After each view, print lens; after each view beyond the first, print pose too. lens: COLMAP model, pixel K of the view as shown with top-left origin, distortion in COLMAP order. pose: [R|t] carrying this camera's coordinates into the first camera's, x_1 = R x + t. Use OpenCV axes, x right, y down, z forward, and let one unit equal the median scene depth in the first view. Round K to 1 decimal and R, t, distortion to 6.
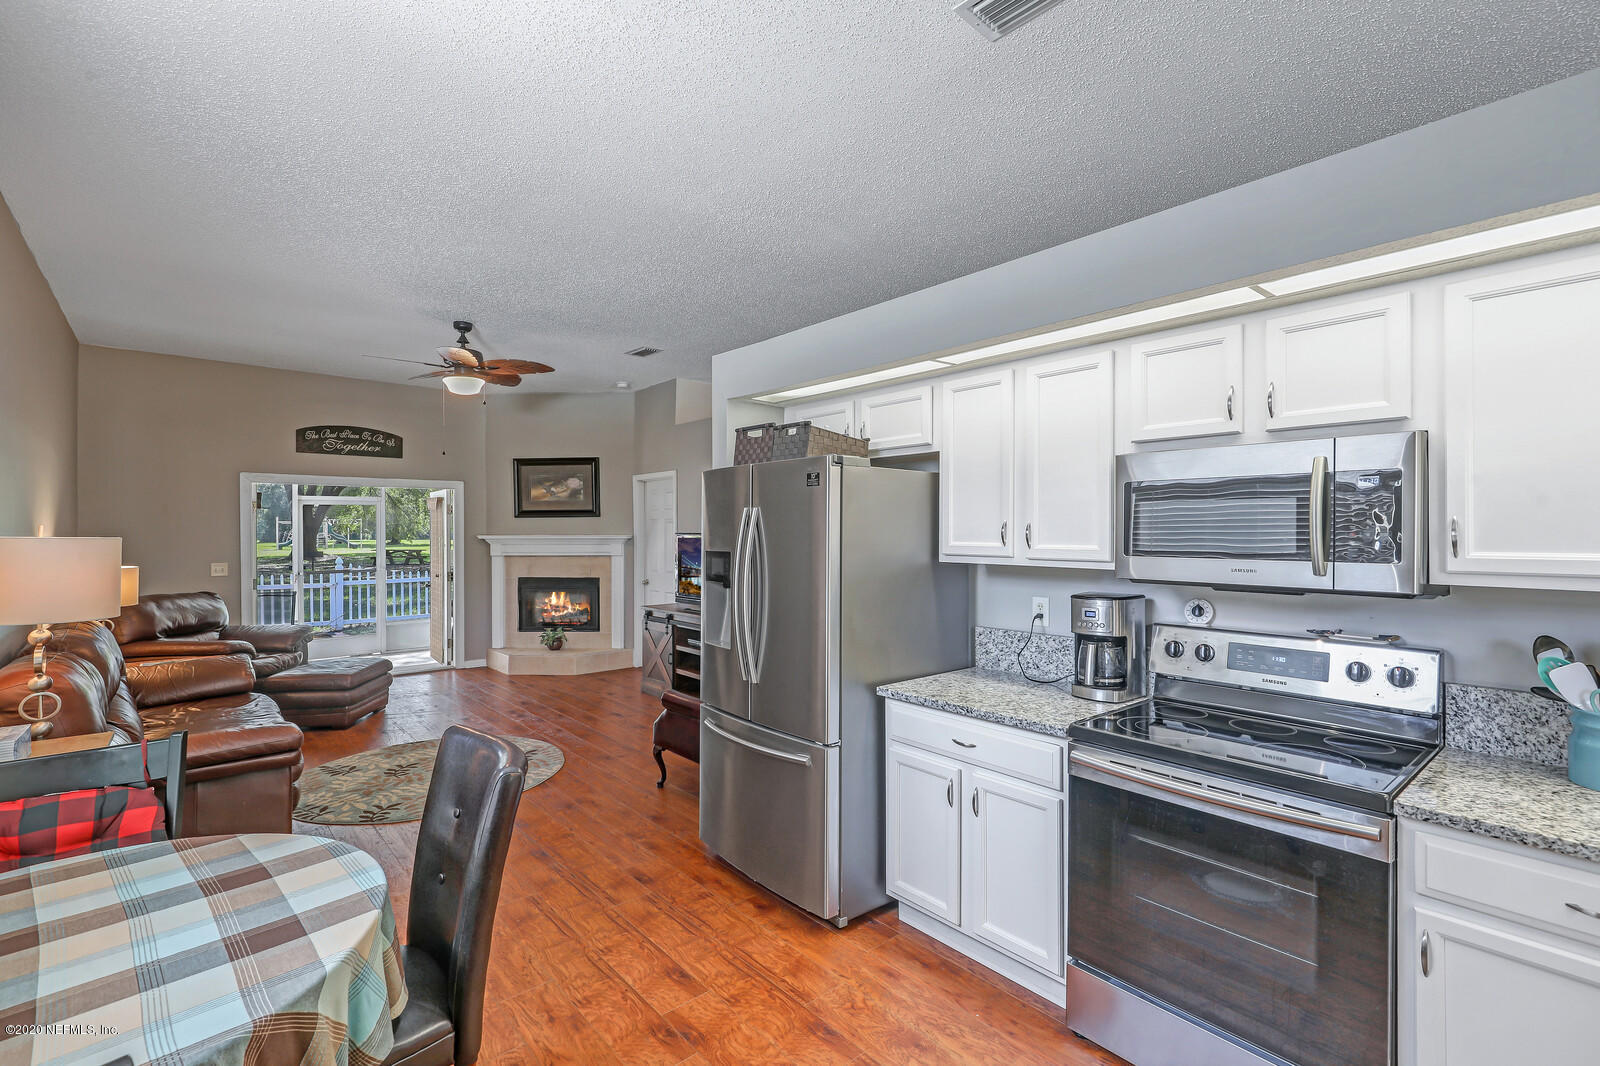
lens RADIAL K [[722.9, 0, 800.2], [0, 722.9, 531.7], [0, 0, 1]] dist [0.010341, -0.005121]
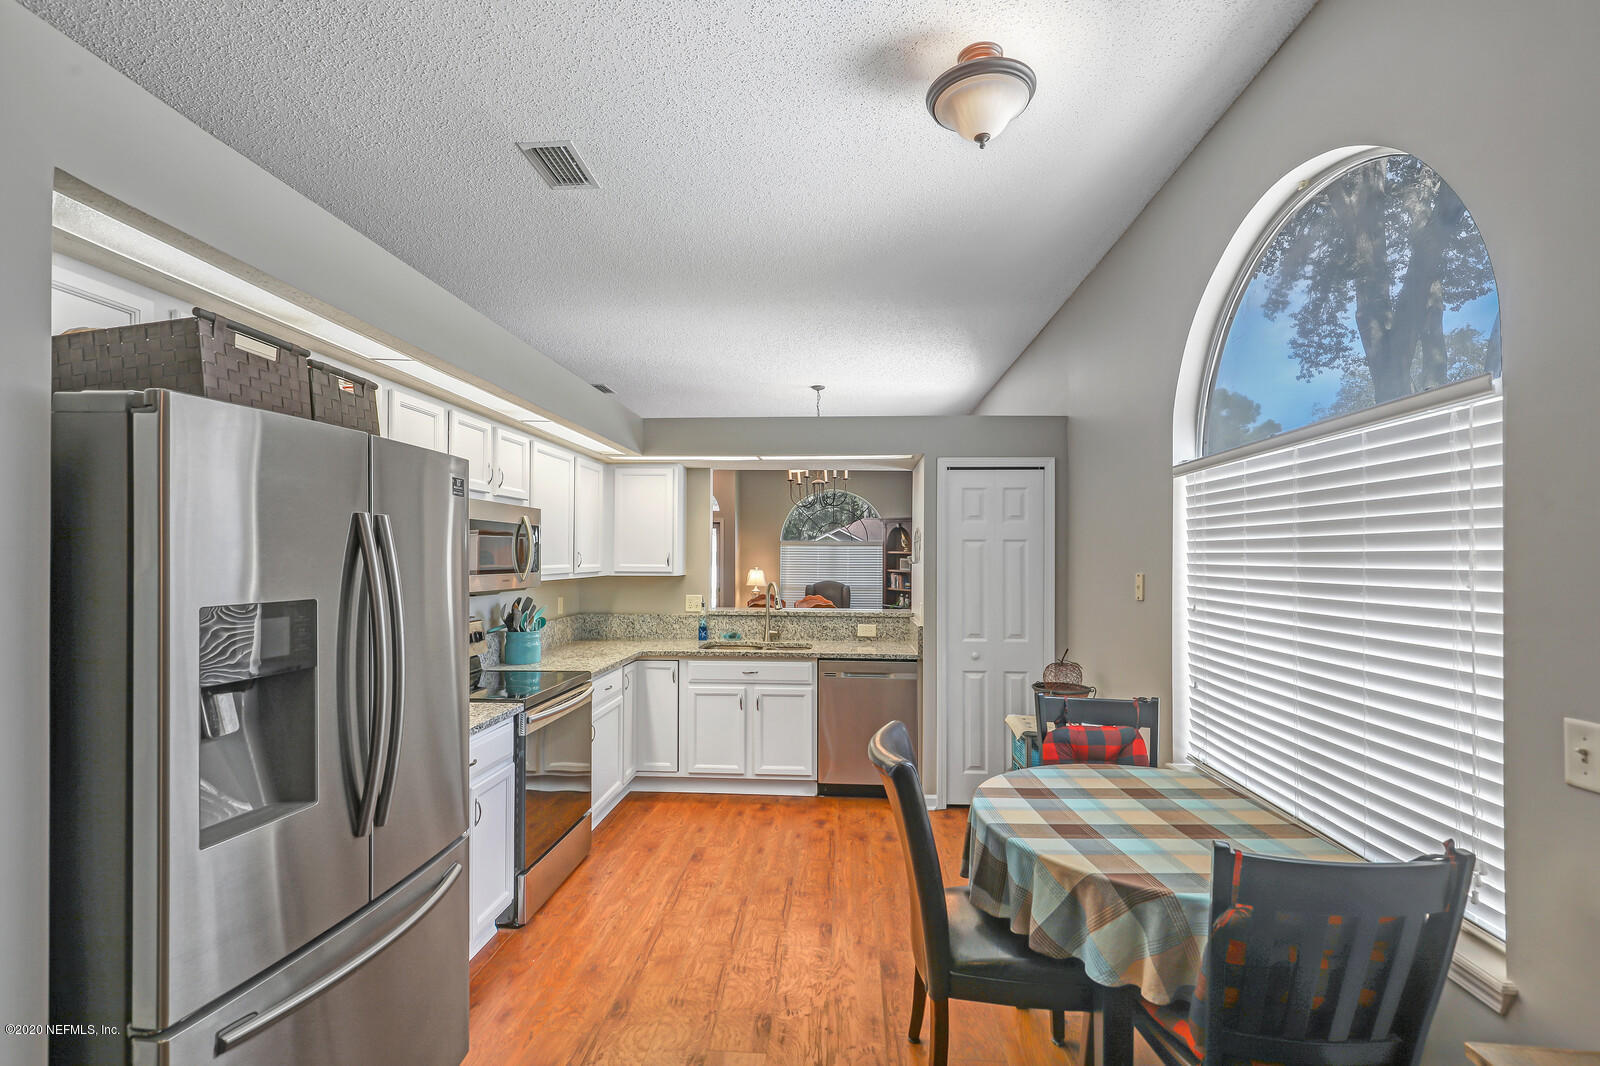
lens RADIAL K [[722.9, 0, 800.8], [0, 722.9, 546.5], [0, 0, 1]] dist [0.010341, -0.005121]
pose [[-0.711560, 0.008622, 0.702573, -0.498498], [-0.001985, 0.999896, -0.014282, -0.000731], [-0.702623, -0.011557, -0.711469, 0.842161]]
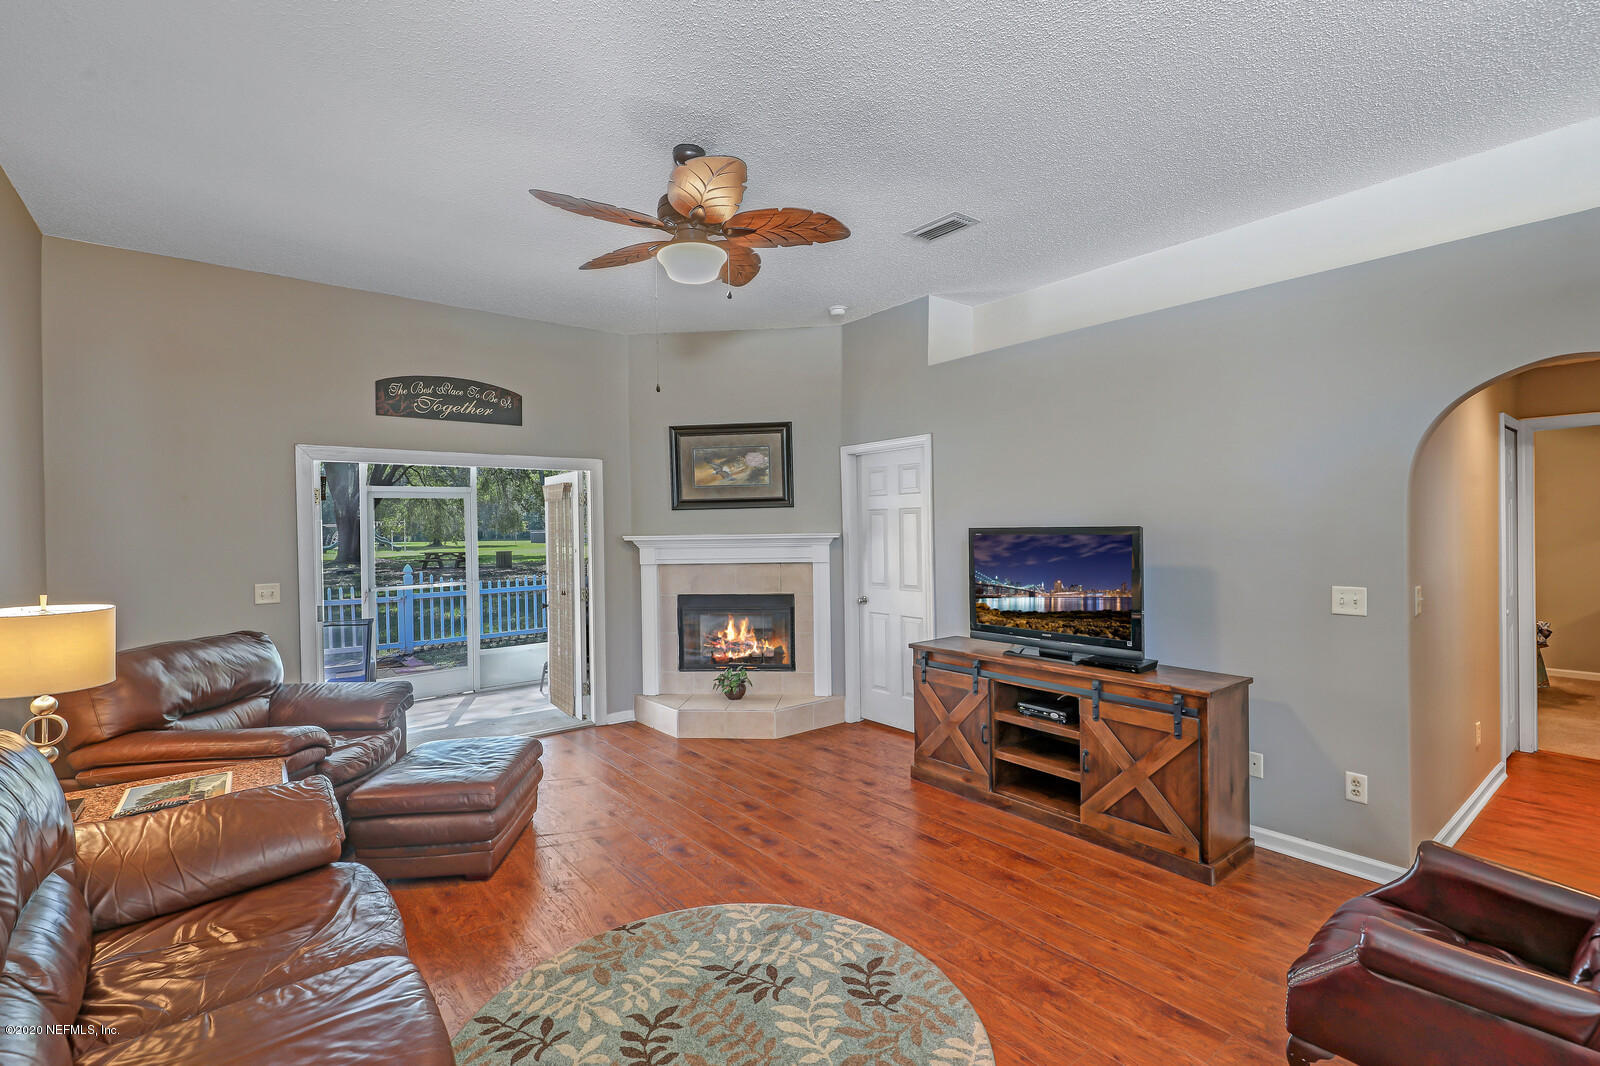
lens RADIAL K [[722.9, 0, 801.6], [0, 722.9, 533.4], [0, 0, 1]] dist [0.010341, -0.005121]
pose [[0.999188, -0.012795, -0.038210, -0.477001], [0.013049, 0.999894, 0.006394, 0.000675], [0.038124, -0.006887, 0.999249, 0.593920]]
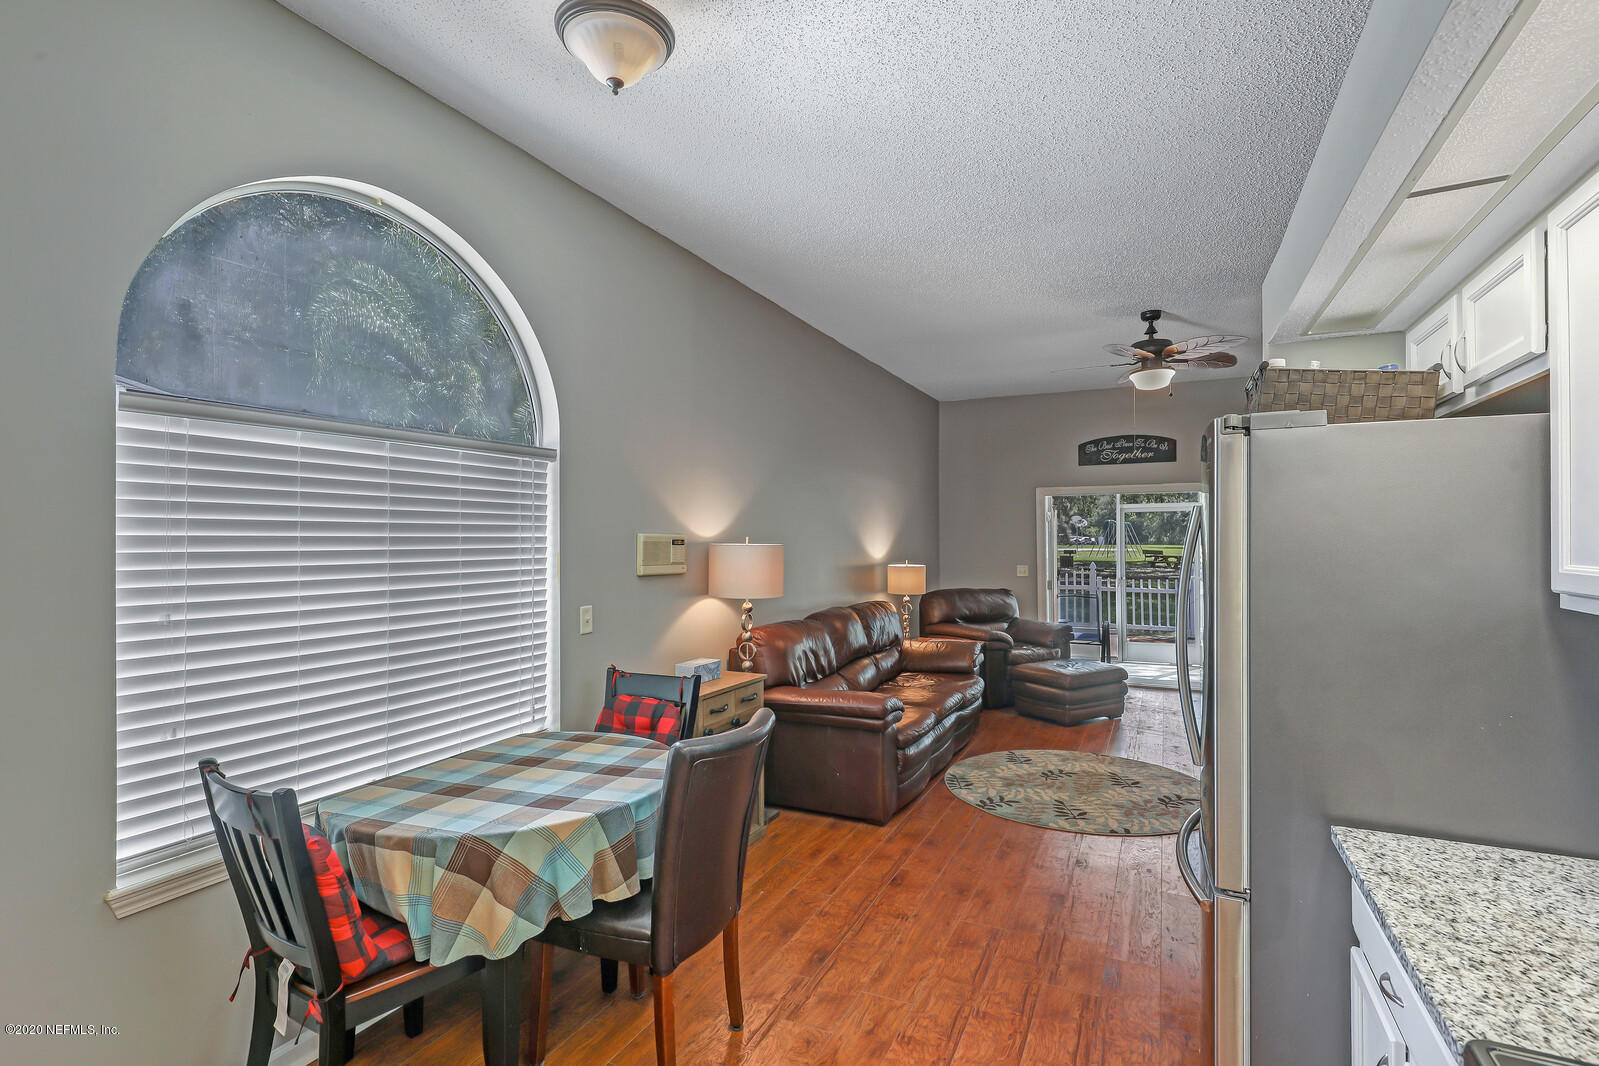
lens RADIAL K [[767.5, 0, 802.8], [0, 767.5, 531.9], [0, 0, 1]] dist [0.015408, -0.000532]
pose [[0.407891, -0.007586, -0.912999, 0.320304], [0.001424, 0.999970, -0.007672, -0.003163], [0.913029, 0.001829, 0.407890, 0.261290]]
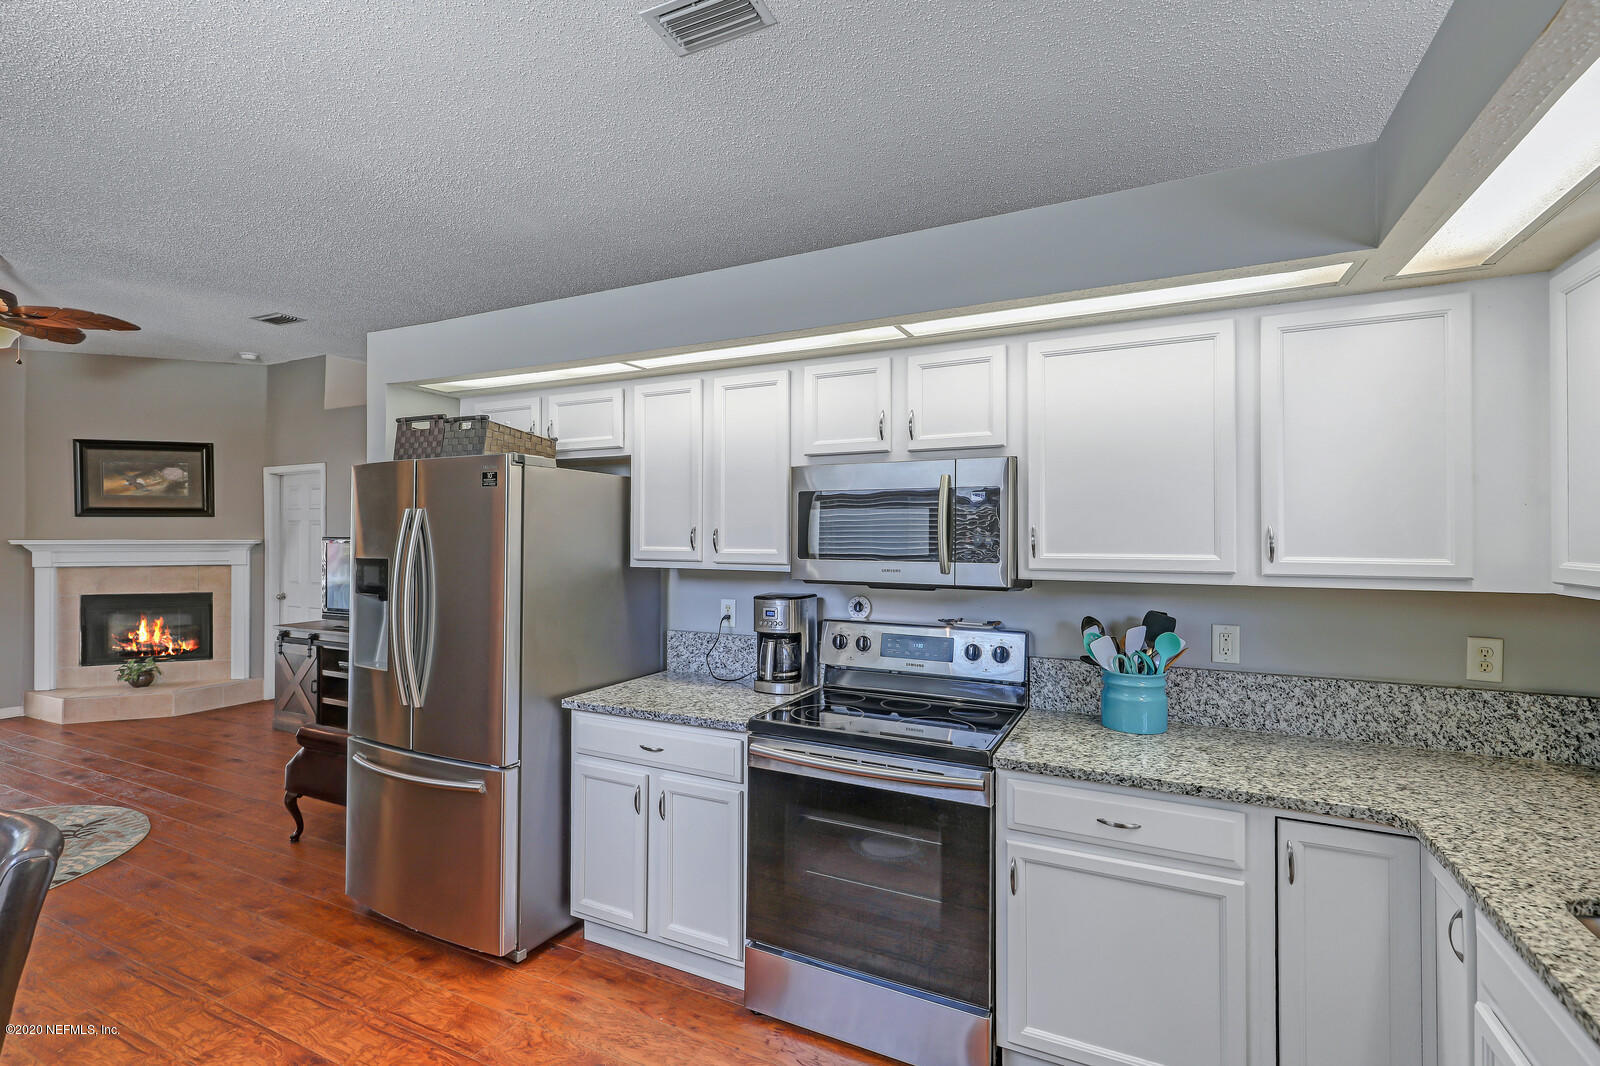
lens RADIAL K [[722.9, 0, 799.9], [0, 722.9, 531.6], [0, 0, 1]] dist [0.010341, -0.005121]
pose [[0.919900, 0.004924, 0.392123, 0.013049], [-0.002340, 0.999972, -0.007068, 0.000000], [-0.392147, 0.005584, 0.919886, -0.000801]]
